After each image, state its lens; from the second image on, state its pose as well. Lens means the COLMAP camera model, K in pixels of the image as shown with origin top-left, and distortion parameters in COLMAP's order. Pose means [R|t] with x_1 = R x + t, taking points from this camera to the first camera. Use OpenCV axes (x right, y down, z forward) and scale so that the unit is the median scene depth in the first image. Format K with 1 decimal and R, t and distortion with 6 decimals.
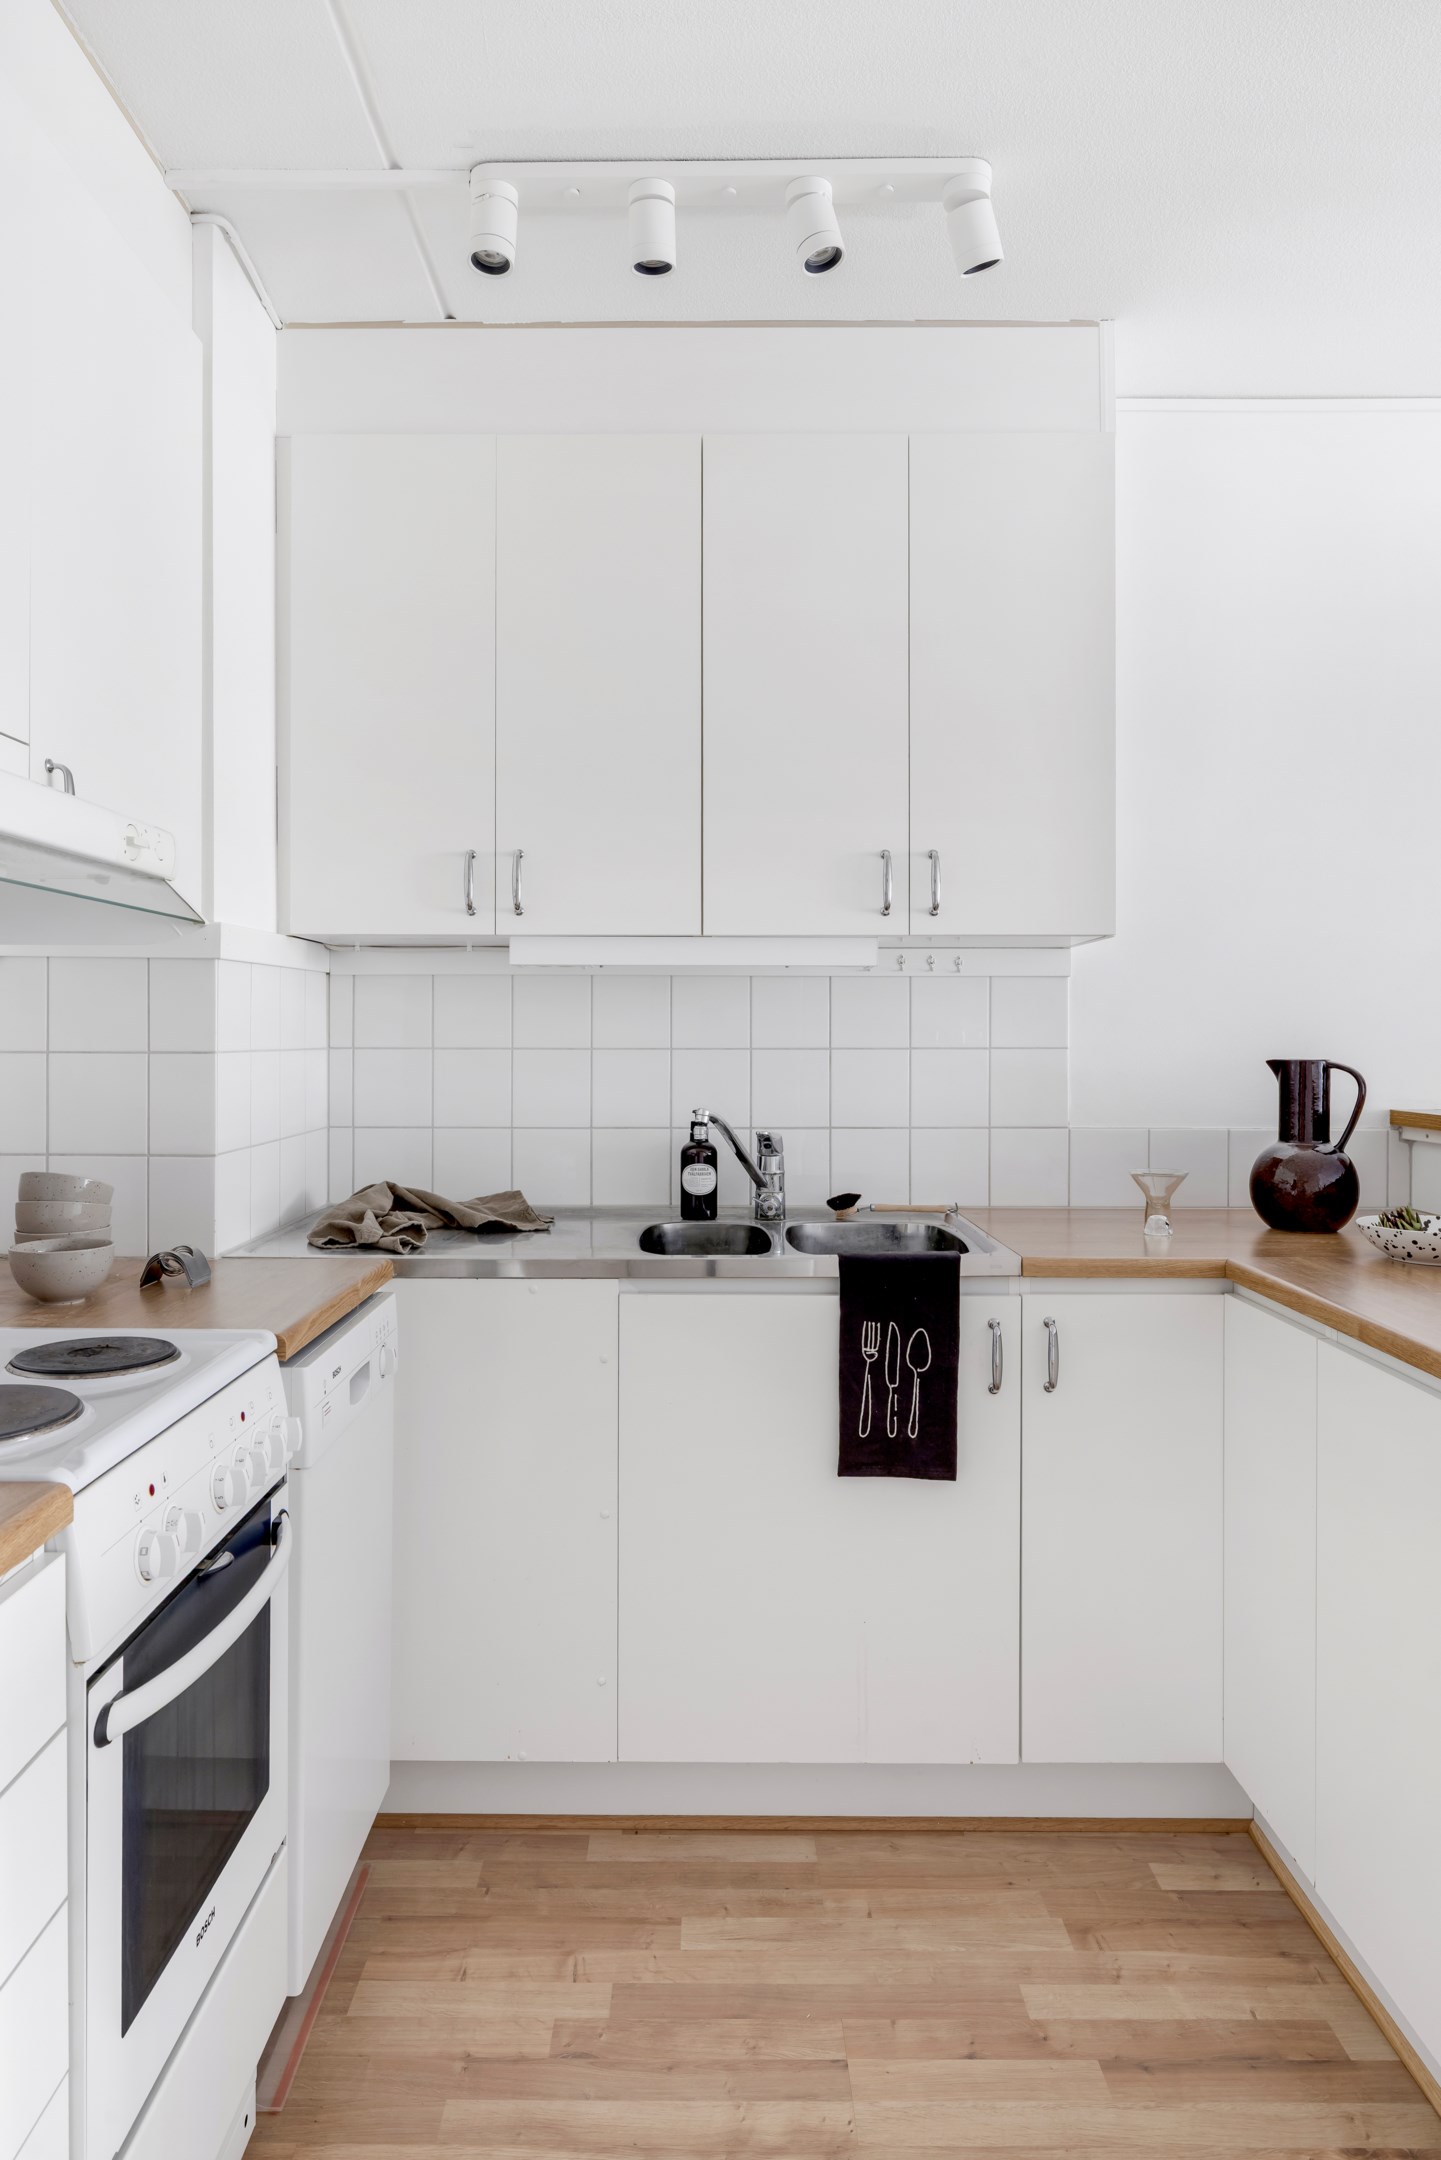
lens RADIAL K [[1362.0, 0, 704.3], [0, 1362.0, 1044.2], [0, 0, 1]] dist [-0.001265, 0.002392]
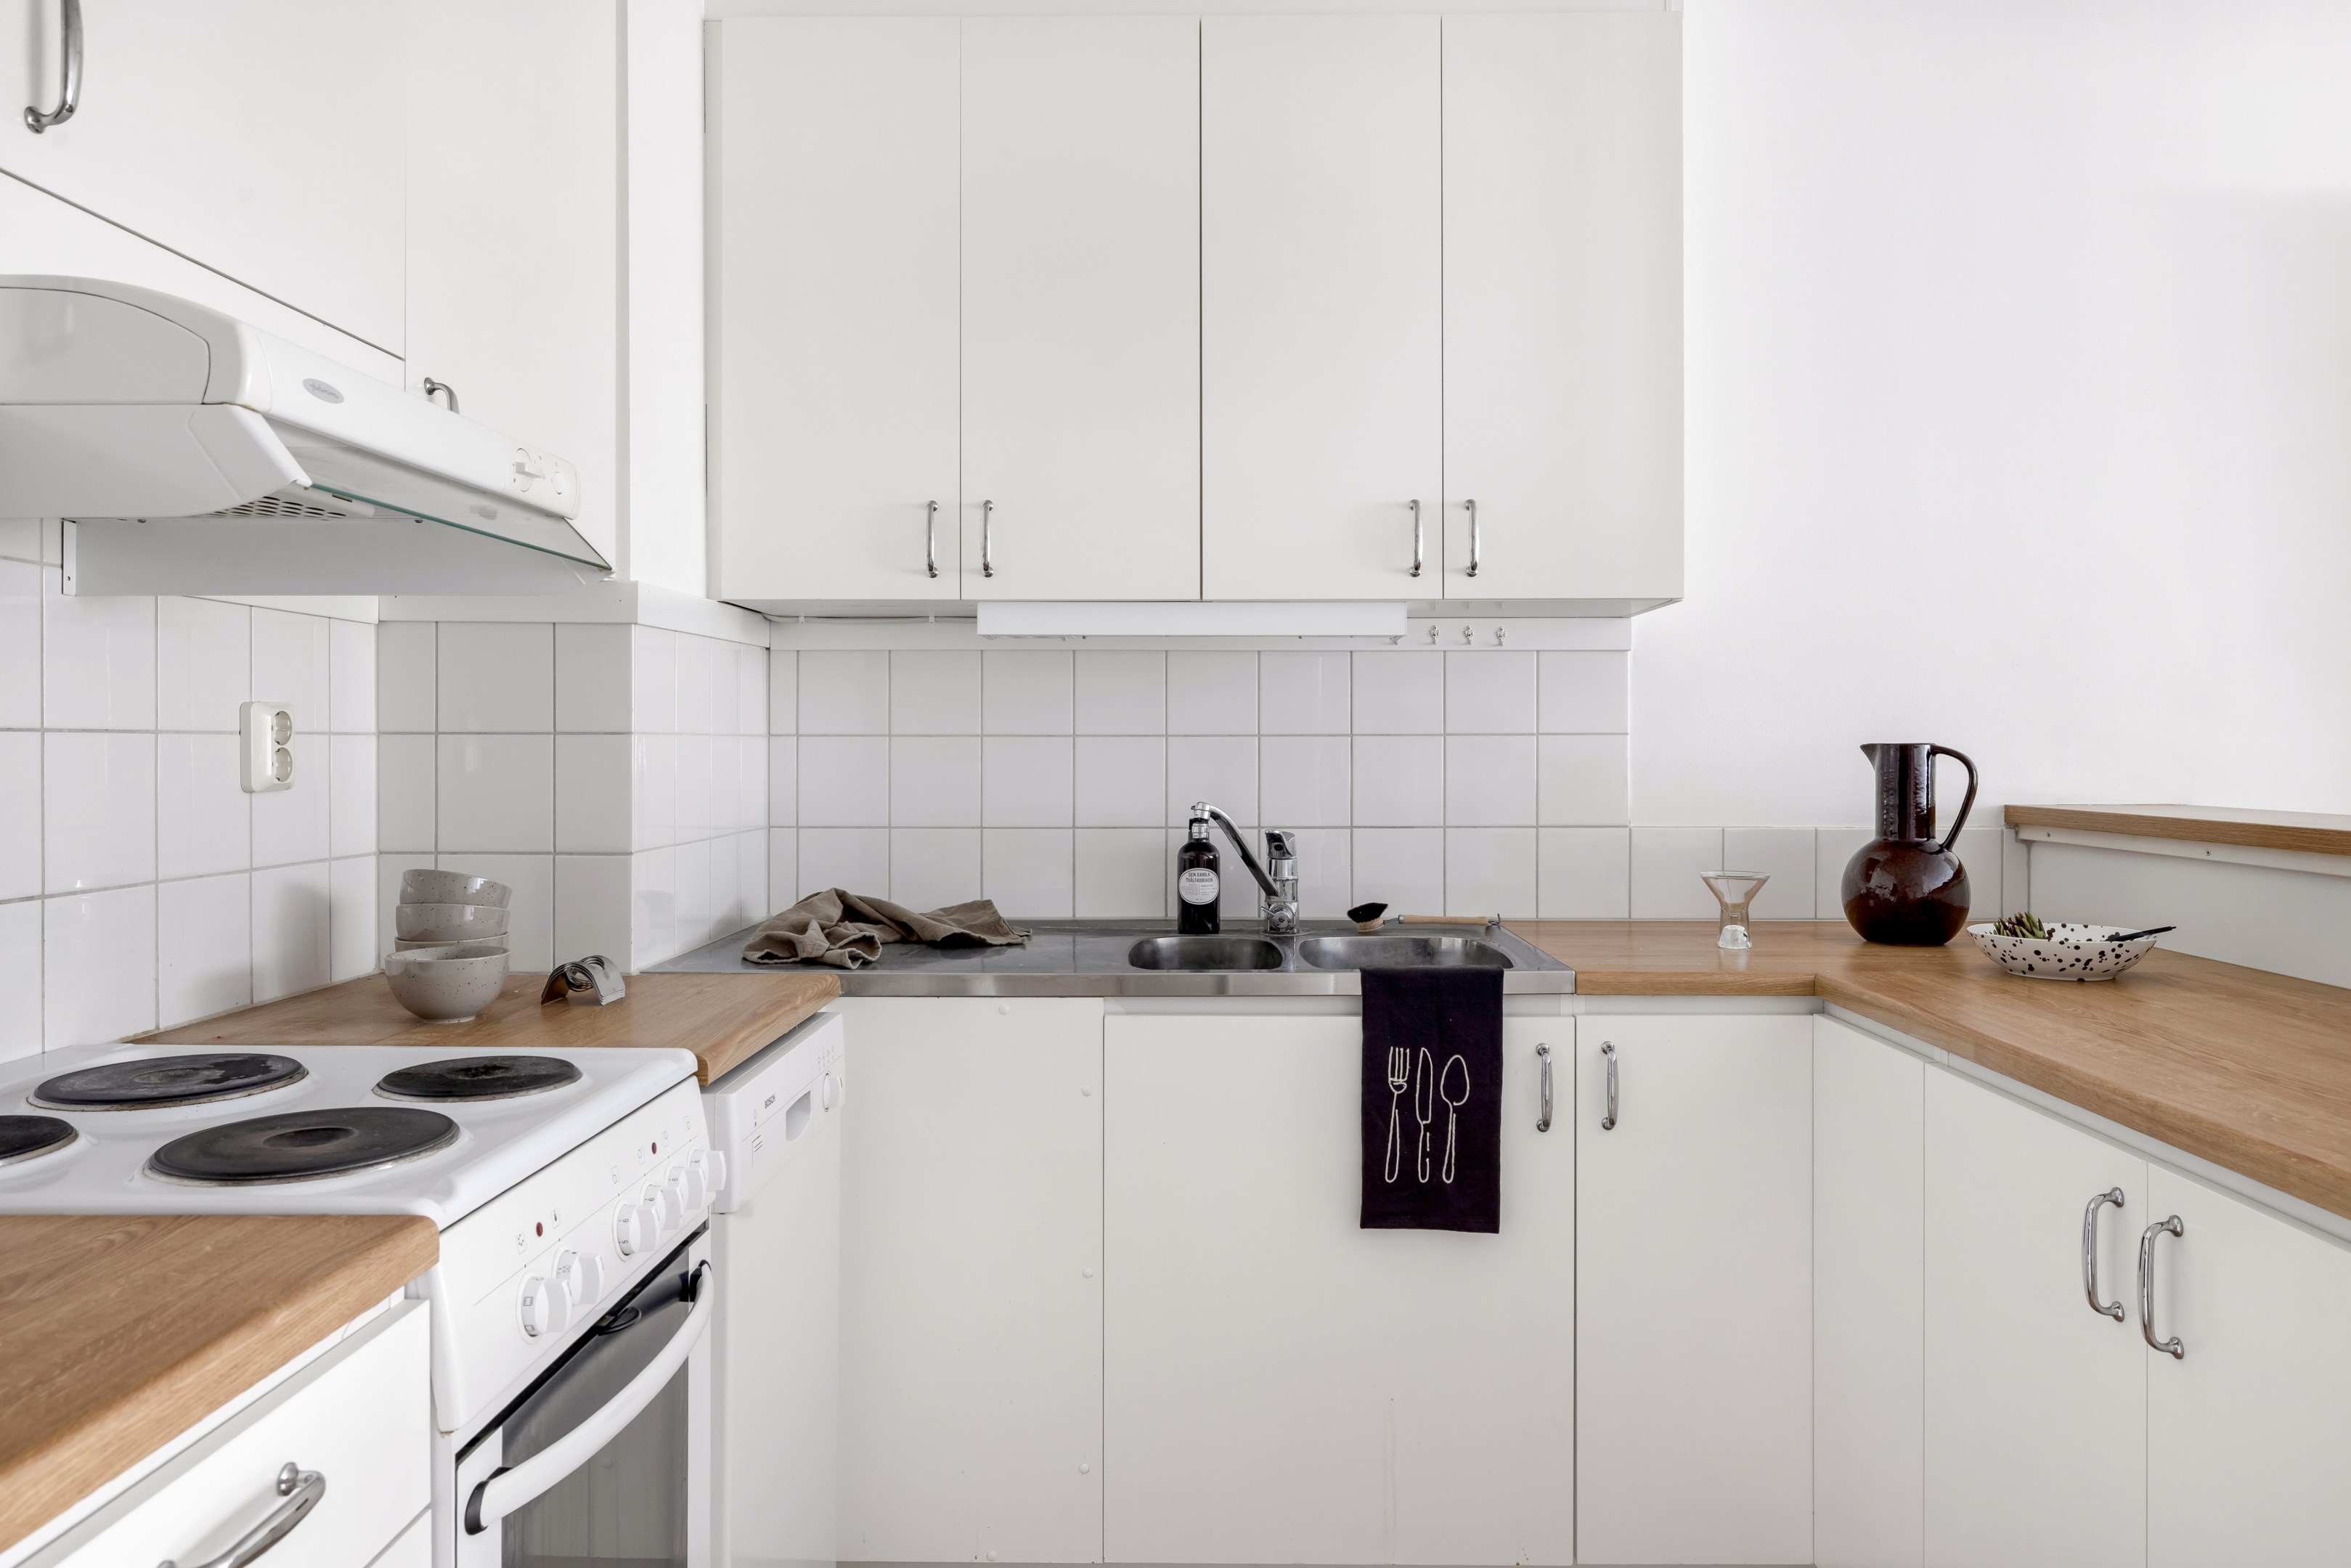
lens RADIAL K [[1553.6, 0, 1204.9], [0, 1553.6, 750.9], [0, 0, 1]] dist [0.000981, 0.003166]
pose [[0.999991, -0.001569, -0.003913, 0.004659], [0.001560, 0.999996, -0.002254, 0.019283], [0.003917, 0.002248, 0.999990, 0.023553]]
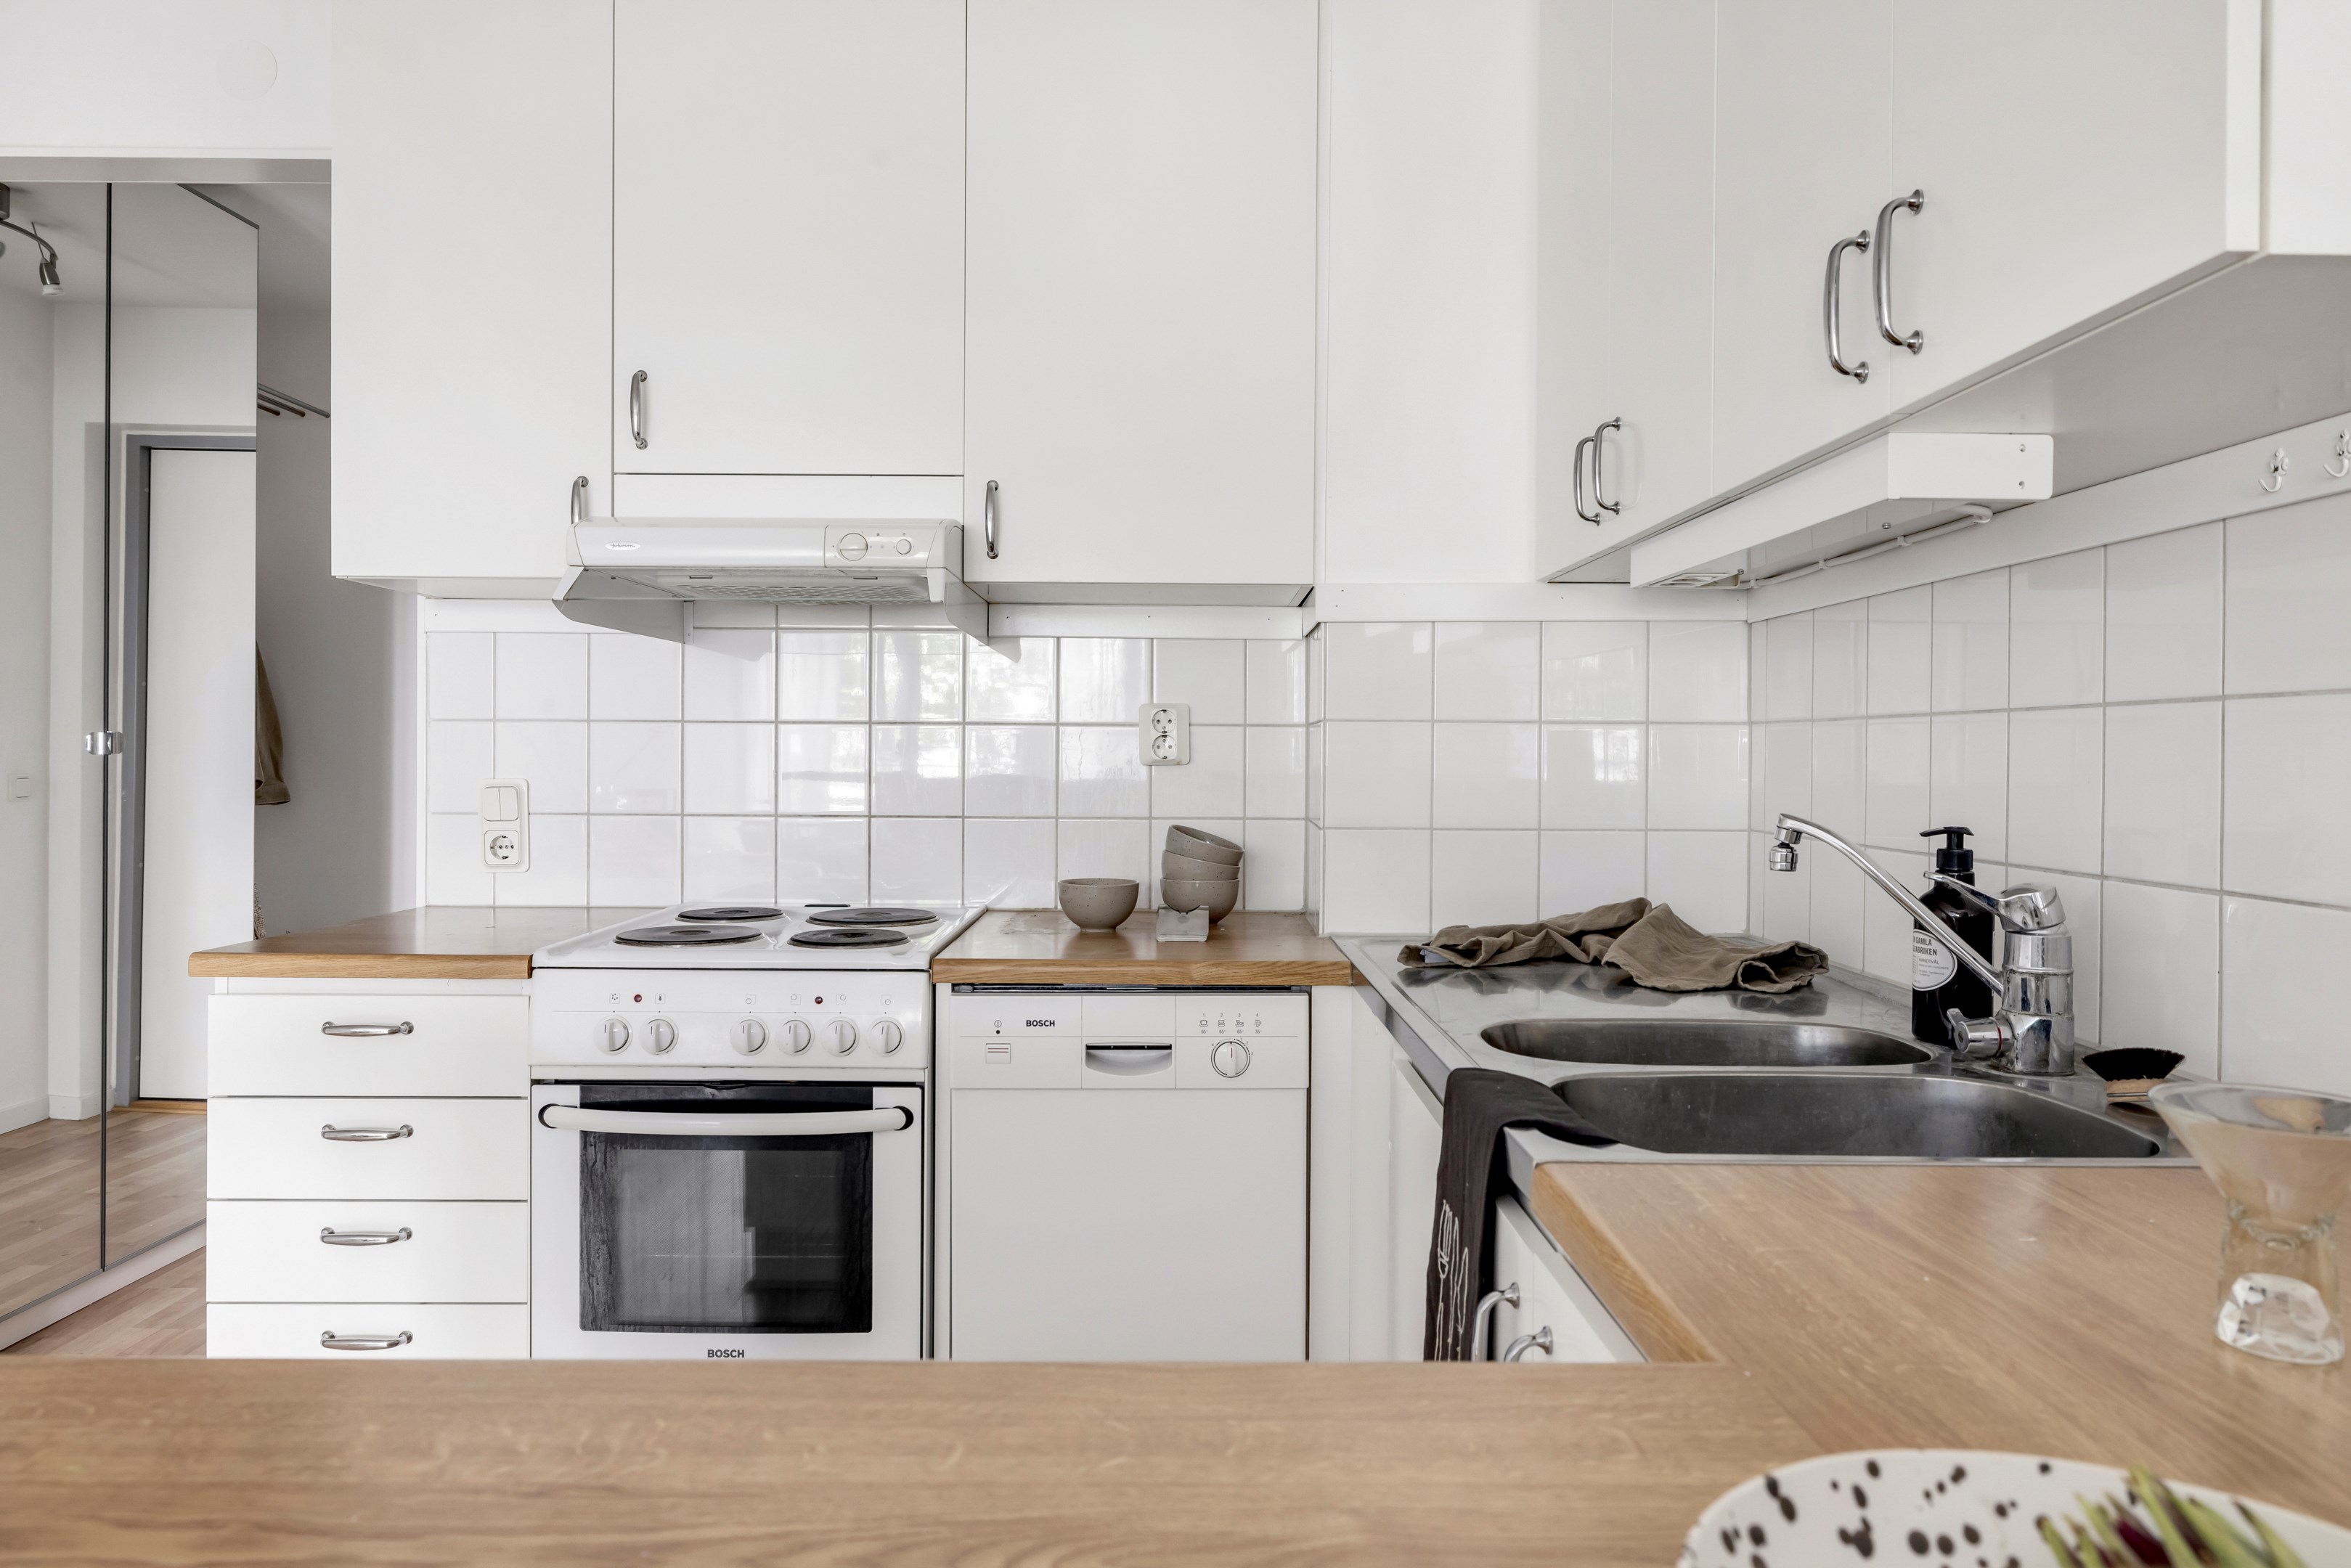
lens RADIAL K [[1512.3, 0, 1180.6], [0, 1512.3, 773.1], [0, 0, 1]] dist [0.002292, 0.000659]
pose [[0.012381, 0.011932, -0.999852, 0.681490], [-0.011470, 0.999865, 0.011790, 0.030381], [0.999858, 0.011322, 0.012516, 0.858425]]
